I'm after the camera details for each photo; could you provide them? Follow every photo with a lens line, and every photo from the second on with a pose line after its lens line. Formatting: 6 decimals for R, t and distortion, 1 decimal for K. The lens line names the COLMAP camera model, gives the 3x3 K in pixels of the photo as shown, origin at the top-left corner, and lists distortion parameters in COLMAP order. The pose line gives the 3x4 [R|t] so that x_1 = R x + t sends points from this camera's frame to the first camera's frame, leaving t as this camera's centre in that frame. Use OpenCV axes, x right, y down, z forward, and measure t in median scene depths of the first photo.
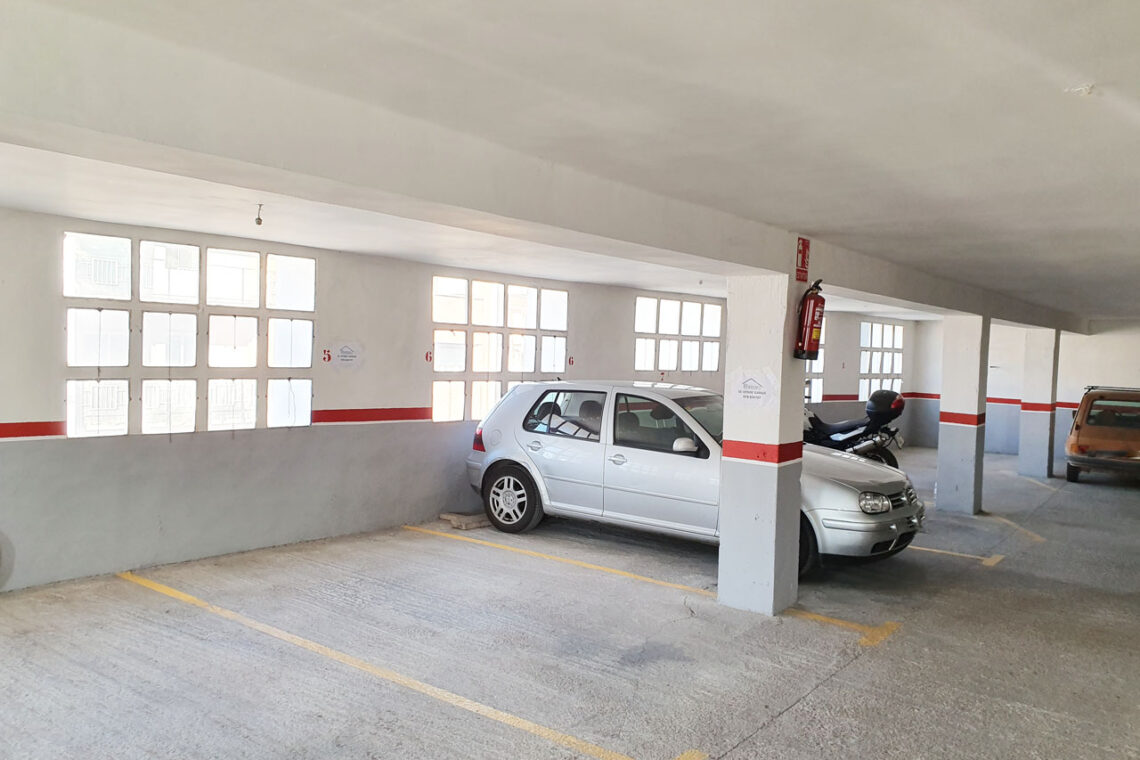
lens RADIAL K [[890.2, 0, 568.5], [0, 890.2, 358.7], [0, 0, 1]] dist [0.080713, -0.051386]
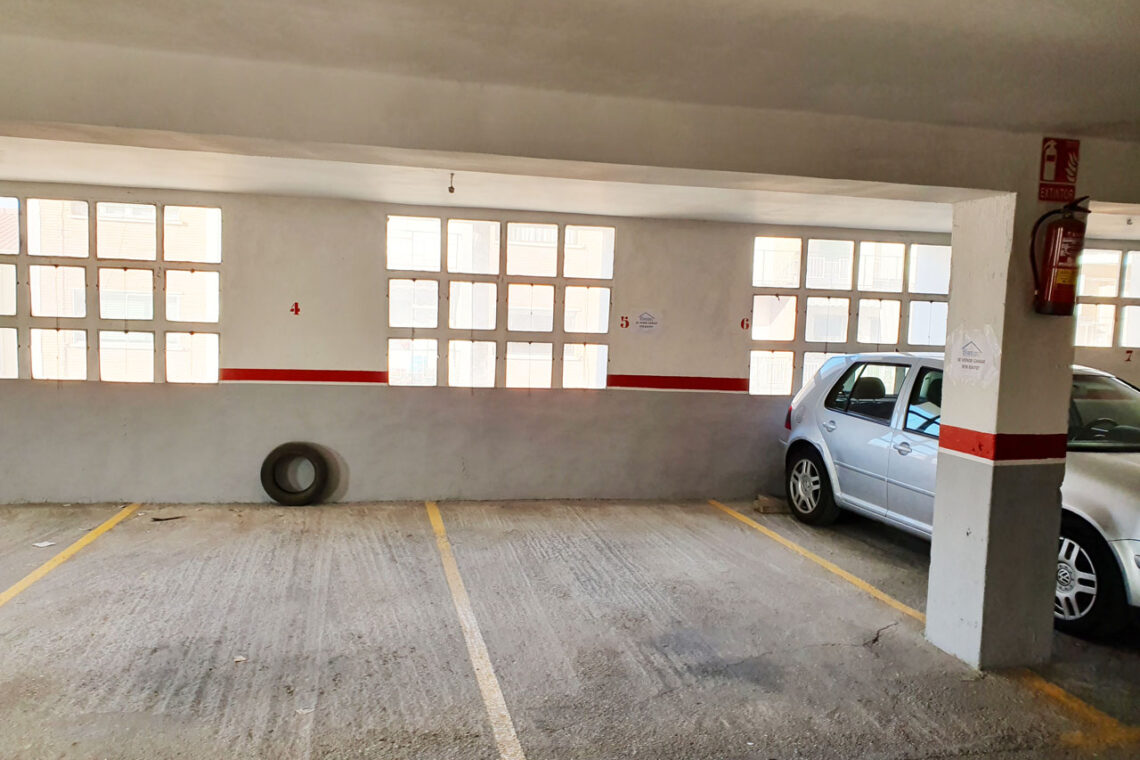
lens RADIAL K [[890.2, 0, 566.4], [0, 890.2, 374.1], [0, 0, 1]] dist [0.080713, -0.051386]
pose [[0.775864, 0.033860, -0.629990, 0.395445], [-0.011610, 0.999156, 0.039403, 0.021080], [0.630793, -0.023258, 0.775603, 0.213808]]
